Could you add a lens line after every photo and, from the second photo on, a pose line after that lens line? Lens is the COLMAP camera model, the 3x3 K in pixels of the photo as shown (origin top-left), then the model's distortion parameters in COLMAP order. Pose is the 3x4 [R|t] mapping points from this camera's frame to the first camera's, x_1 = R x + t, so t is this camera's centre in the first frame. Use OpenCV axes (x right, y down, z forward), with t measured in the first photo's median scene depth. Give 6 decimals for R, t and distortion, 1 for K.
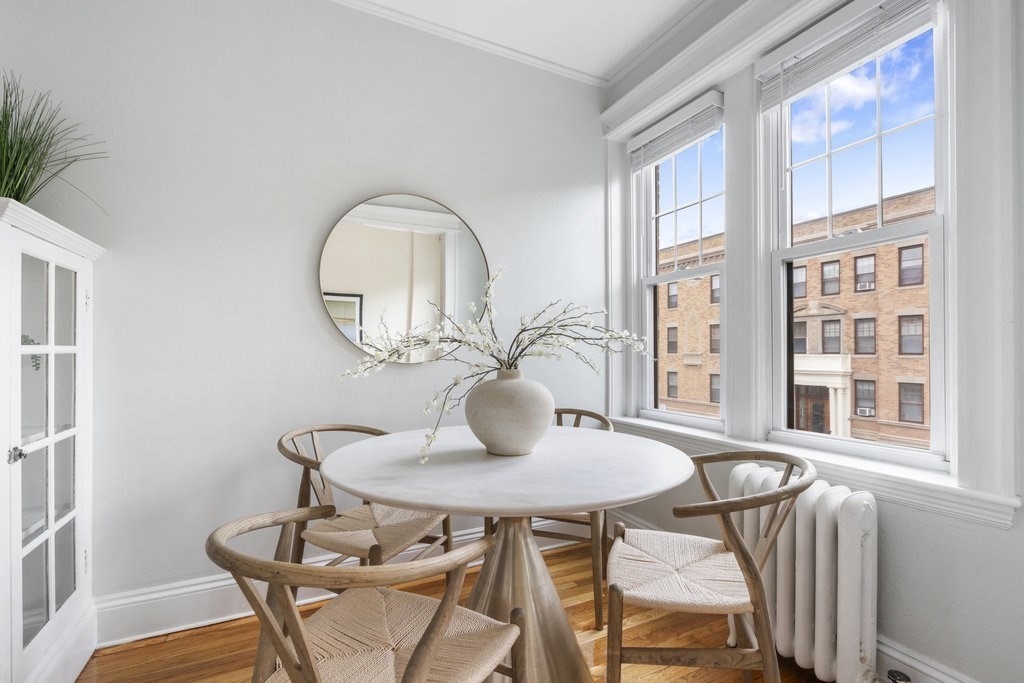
lens RADIAL K [[460.4, 0, 512.0], [0, 460.4, 341.5], [0, 0, 1]] dist [-0.000715, 0.000021]
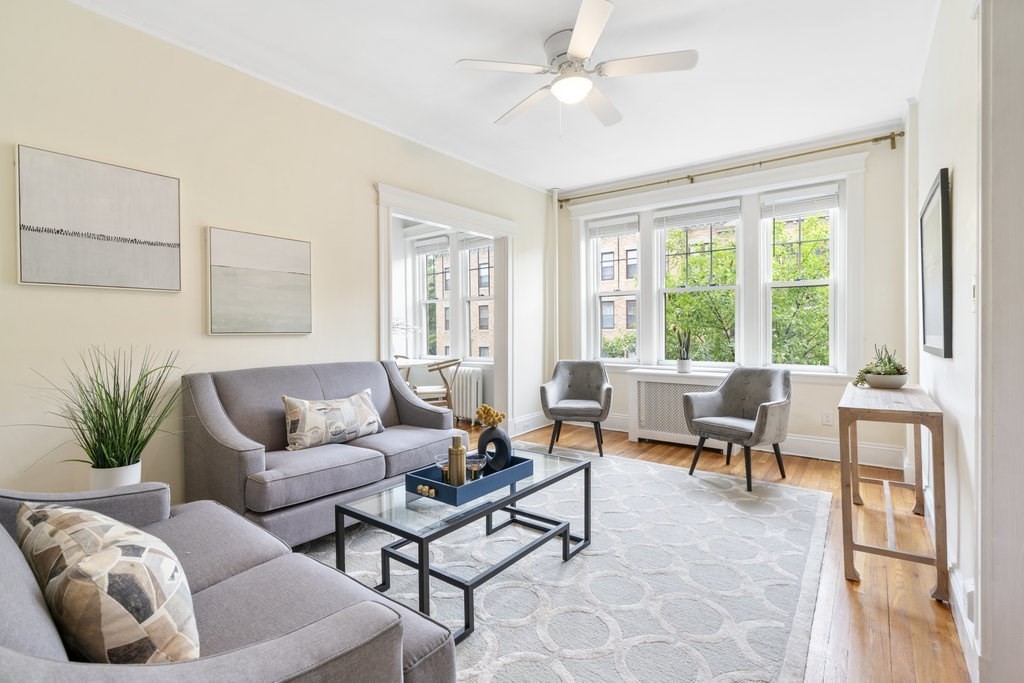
lens RADIAL K [[477.3, 0, 512.2], [0, 477.3, 327.0], [0, 0, 1]] dist [-0.002059, 0.000093]
pose [[0.895214, -0.013331, 0.445437, -0.397899], [0.005622, 0.999811, 0.018624, -0.045501], [-0.445601, -0.014168, 0.895120, -1.422168]]
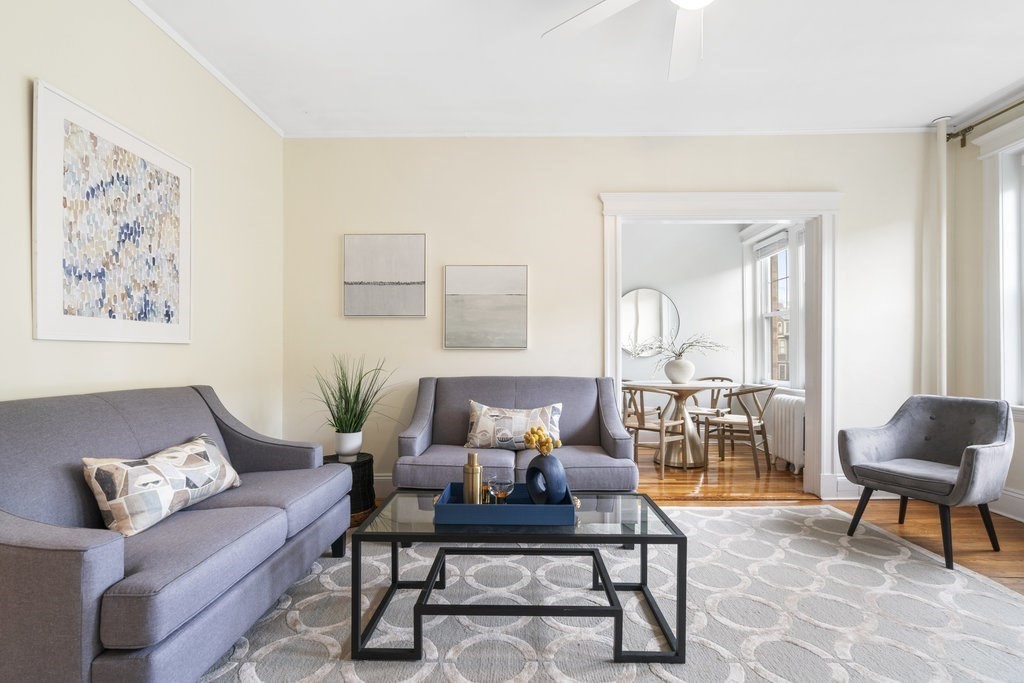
lens RADIAL K [[465.4, 0, 515.6], [0, 465.4, 351.8], [0, 0, 1]] dist [-0.008921, 0.000011]
pose [[0.887774, -0.011796, -0.460128, 0.256165], [0.018297, 0.999786, 0.009671, -0.013082], [0.459916, -0.017004, 0.887800, -1.276643]]
